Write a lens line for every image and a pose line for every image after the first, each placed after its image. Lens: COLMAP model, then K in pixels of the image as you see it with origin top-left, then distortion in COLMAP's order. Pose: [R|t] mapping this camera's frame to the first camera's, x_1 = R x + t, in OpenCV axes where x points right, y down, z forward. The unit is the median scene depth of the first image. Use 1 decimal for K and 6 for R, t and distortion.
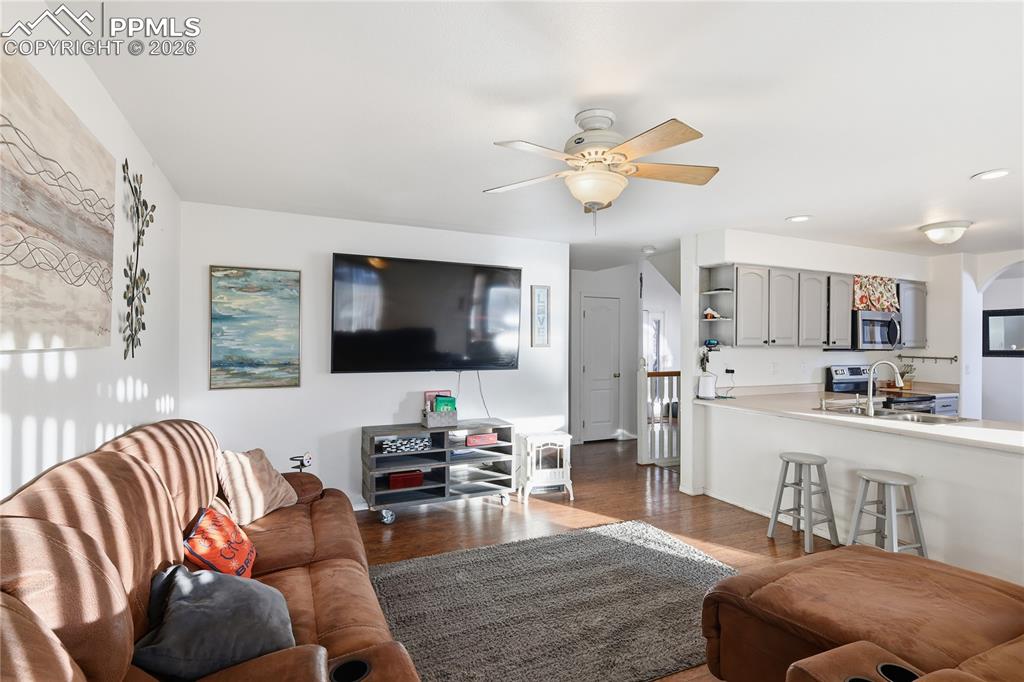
lens RADIAL K [[506.4, 0, 515.1], [0, 506.4, 337.9], [0, 0, 1]] dist [-0.002023, 0.000760]
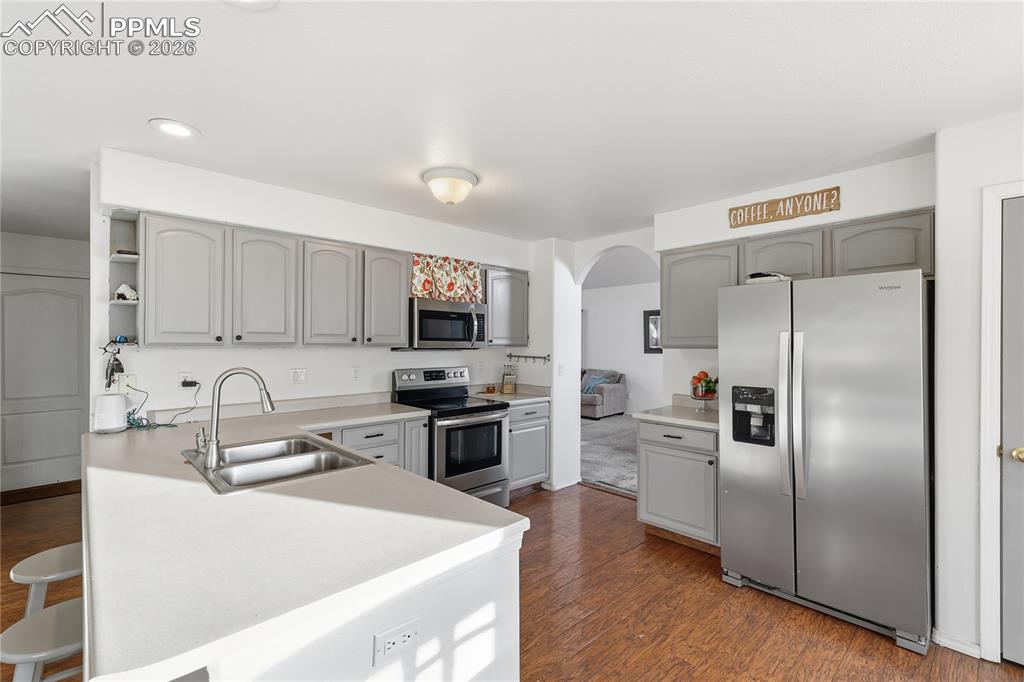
lens RADIAL K [[444.3, 0, 512.3], [0, 444.3, 338.1], [0, 0, 1]] dist [0.001205, 0.000498]
pose [[0.950074, -0.003137, 0.312010, 0.602218], [0.004310, 0.999986, -0.003070, 0.009777], [-0.311996, 0.004261, 0.950074, 0.299166]]
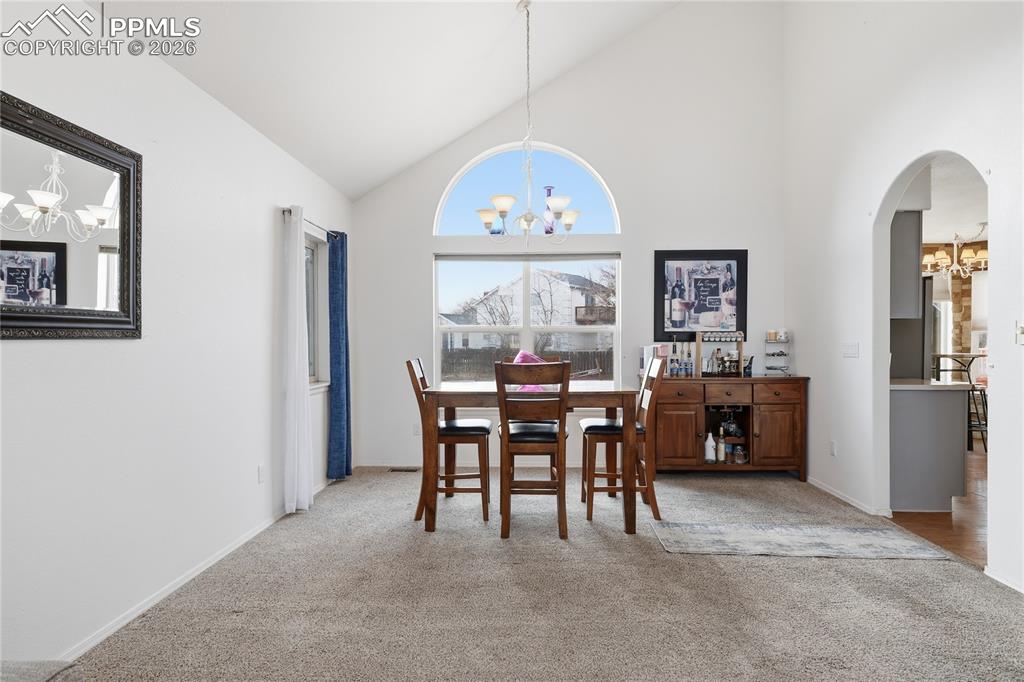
lens RADIAL K [[552.5, 0, 510.8], [0, 552.5, 347.2], [0, 0, 1]] dist [0.003886, 0.001154]
pose [[-0.884881, -0.011109, 0.465685, 1.165964], [-0.007956, 0.999930, 0.008737, 0.061495], [-0.465749, 0.004027, -0.884908, 1.793679]]
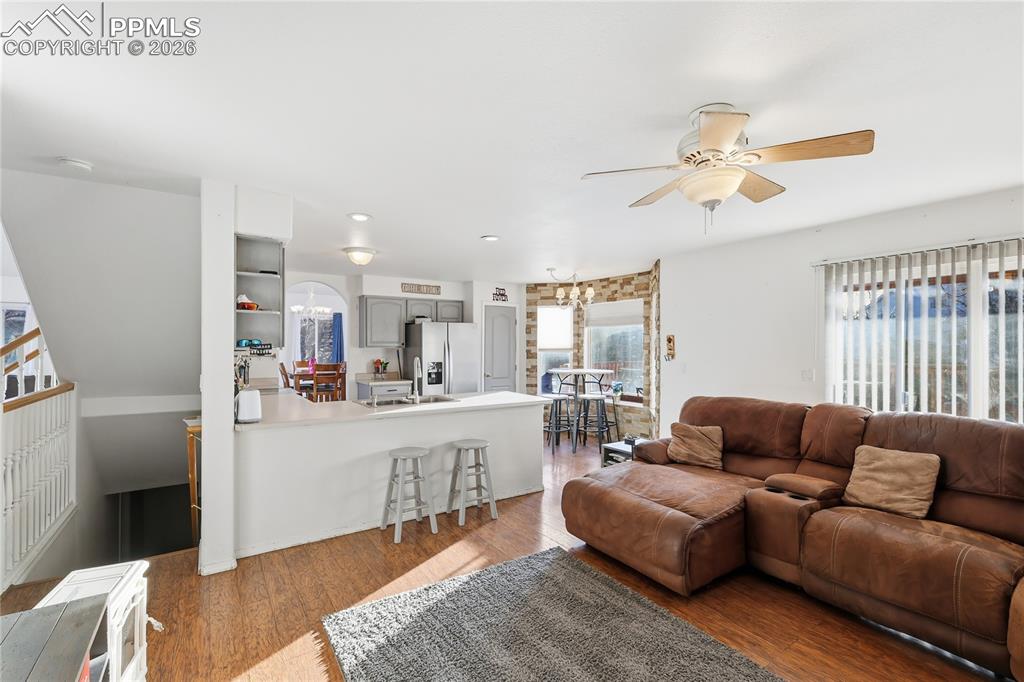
lens RADIAL K [[454.8, 0, 516.8], [0, 454.8, 344.8], [0, 0, 1]] dist [0.001176, 0.000561]
pose [[-0.162367, -0.008628, 0.986693, -0.280238], [-0.010079, 0.999924, 0.007085, 0.002845], [-0.986679, -0.008795, -0.162442, 0.652956]]
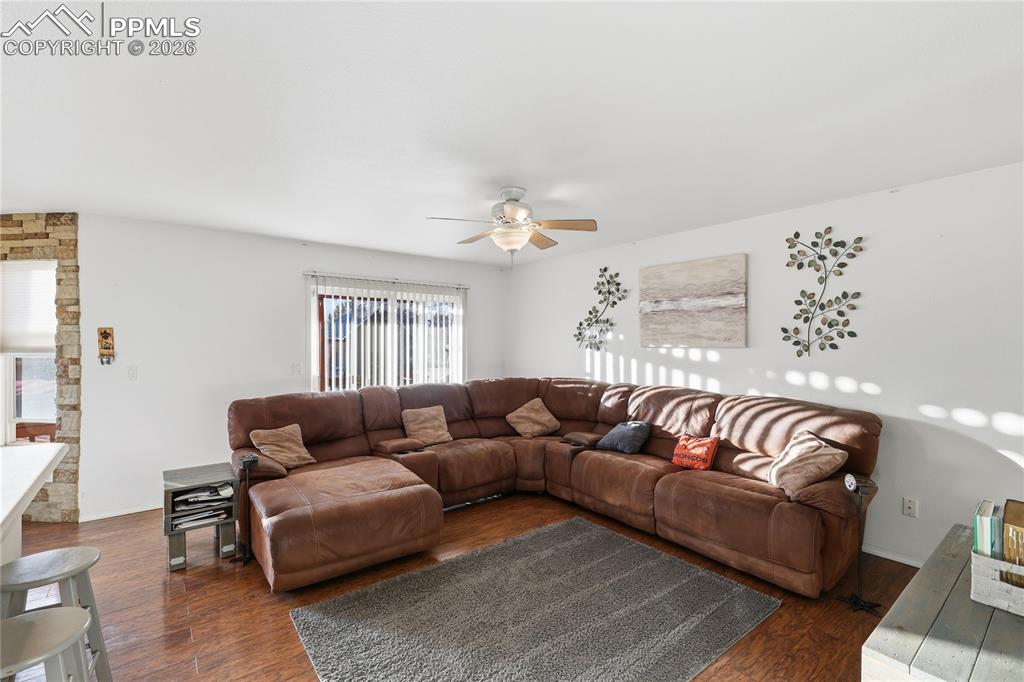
lens RADIAL K [[454.8, 0, 516.8], [0, 454.8, 344.8], [0, 0, 1]] dist [0.001176, 0.000561]
pose [[-0.971483, -0.010649, -0.236871, 0.196710], [-0.009369, 0.999935, -0.006531, 0.010492], [0.236925, -0.004126, -0.971519, 0.993582]]
